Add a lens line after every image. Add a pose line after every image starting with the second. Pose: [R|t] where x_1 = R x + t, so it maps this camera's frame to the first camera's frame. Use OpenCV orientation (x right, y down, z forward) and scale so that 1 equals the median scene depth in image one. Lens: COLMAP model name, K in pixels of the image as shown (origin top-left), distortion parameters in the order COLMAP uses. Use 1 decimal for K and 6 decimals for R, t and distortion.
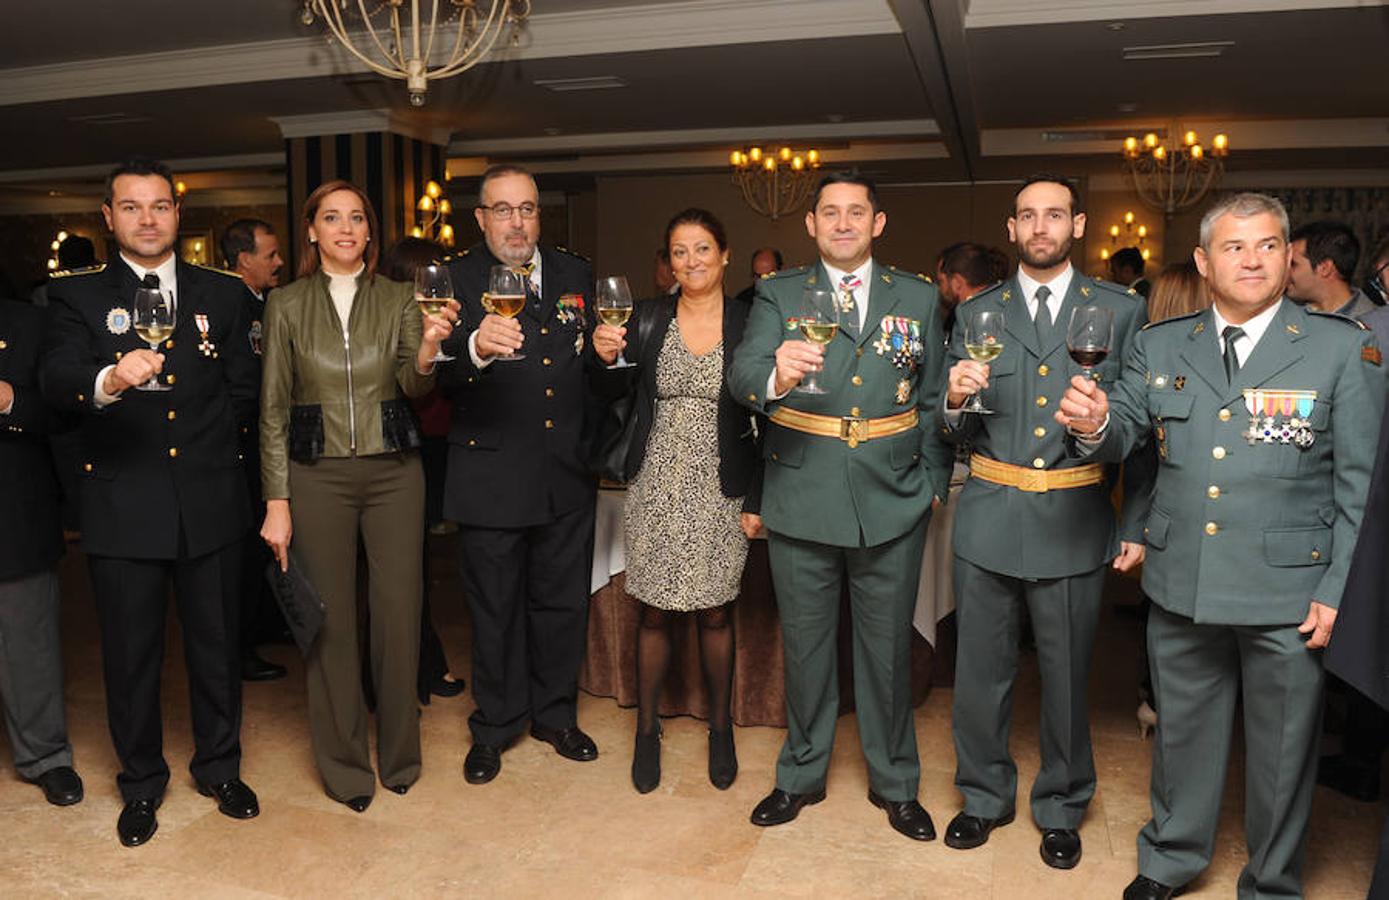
lens RADIAL K [[1334.7, 0, 694.5], [0, 1334.7, 450.0], [0, 0, 1]] dist [-0.002352, -0.004555]
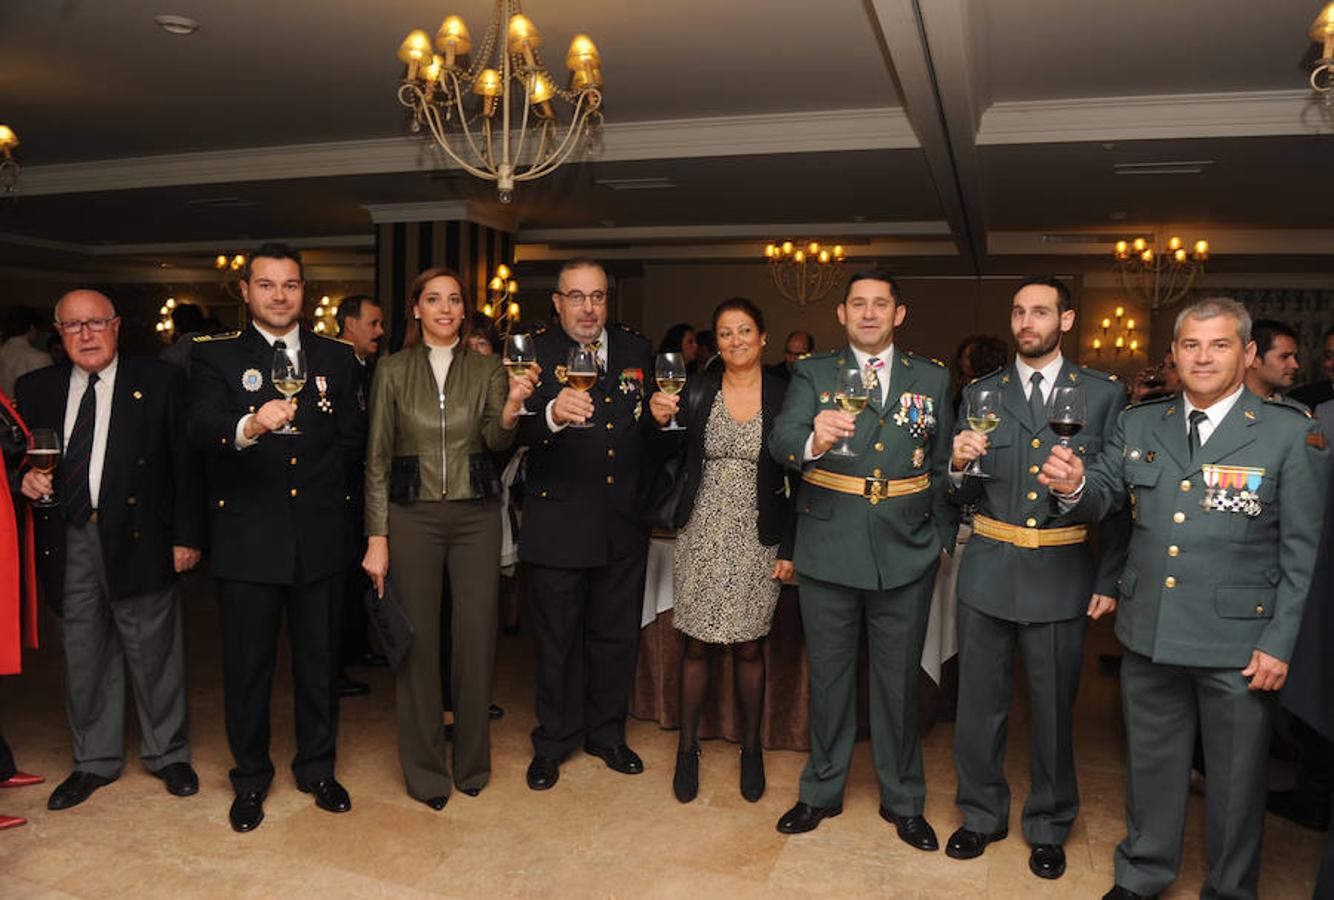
lens RADIAL K [[1449.8, 0, 667.0], [0, 1449.8, 450.0], [0, 0, 1]] dist [-0.016301, -0.019866]
pose [[0.999597, 0.027948, -0.005029, -0.055072], [-0.028195, 0.997888, -0.058519, 0.028660], [0.003382, 0.058637, 0.998274, -0.260302]]
